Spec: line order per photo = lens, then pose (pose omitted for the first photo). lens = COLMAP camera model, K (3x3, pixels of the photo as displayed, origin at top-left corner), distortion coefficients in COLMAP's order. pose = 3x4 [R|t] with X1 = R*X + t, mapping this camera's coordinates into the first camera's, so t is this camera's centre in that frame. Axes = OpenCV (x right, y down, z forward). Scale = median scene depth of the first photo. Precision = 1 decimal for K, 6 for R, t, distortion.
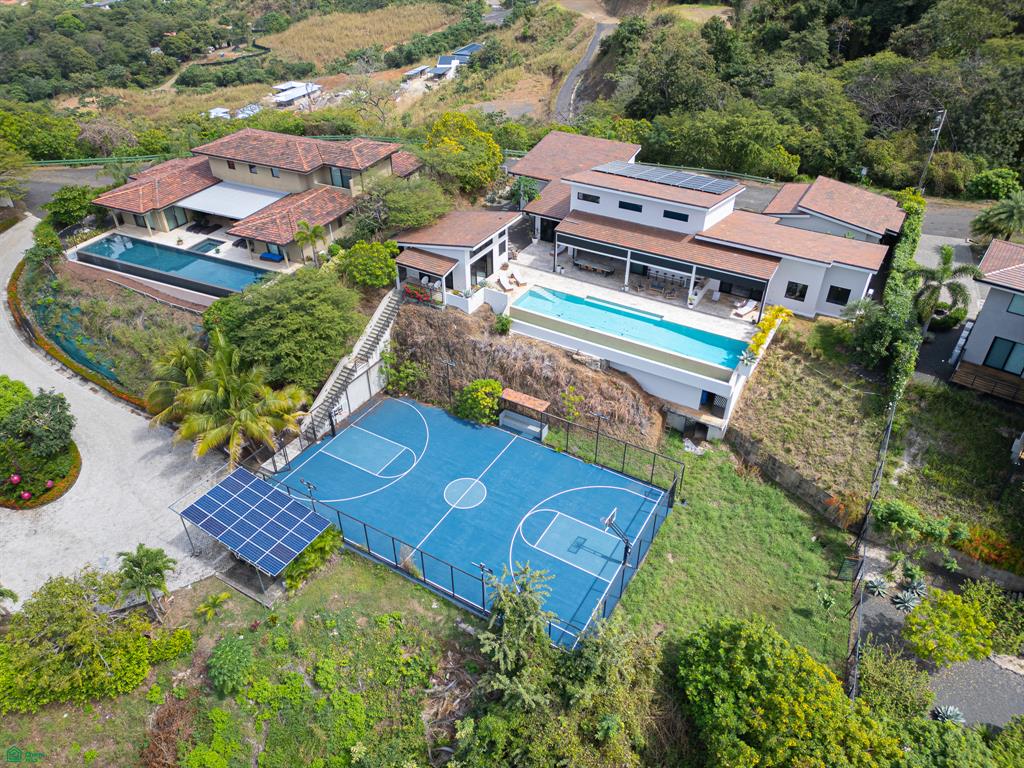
lens RADIAL K [[714.7, 0, 506.7], [0, 714.7, 387.6], [0, 0, 1]] dist [0.067603, -0.063215]
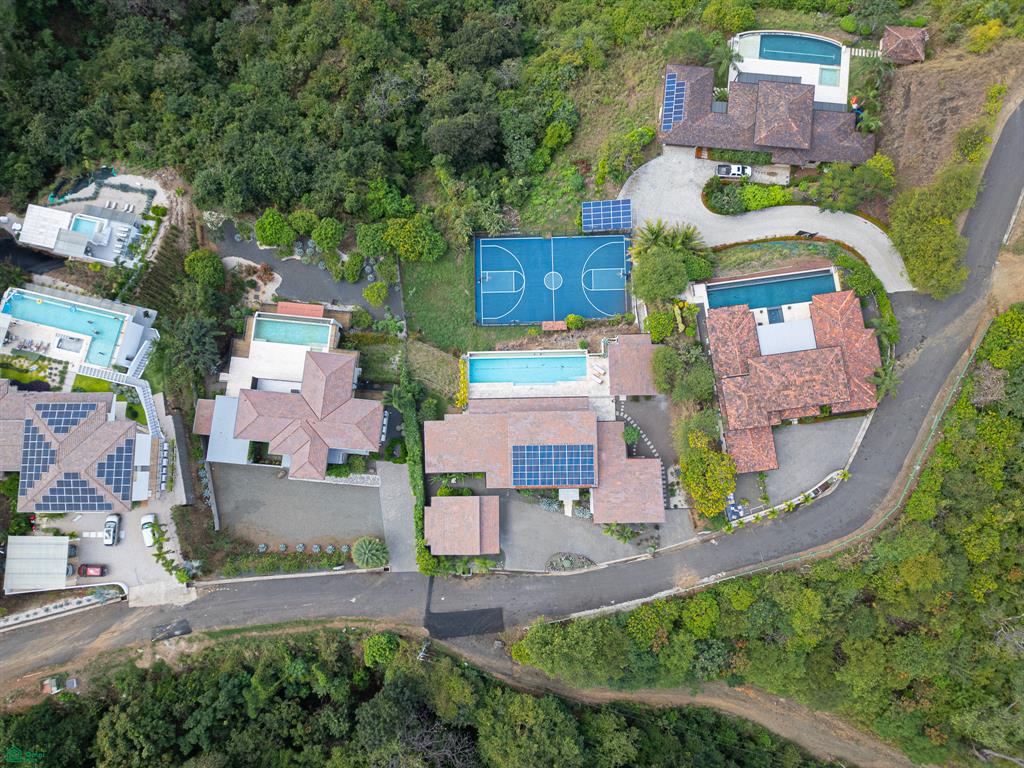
lens RADIAL K [[714.7, 0, 514.2], [0, 714.7, 384.1], [0, 0, 1]] dist [0.067603, -0.063215]
pose [[-0.847427, 0.528966, -0.045411, 0.313747], [-0.299281, -0.405306, 0.863804, -1.841532], [0.438518, 0.745602, 0.501777, 0.010828]]
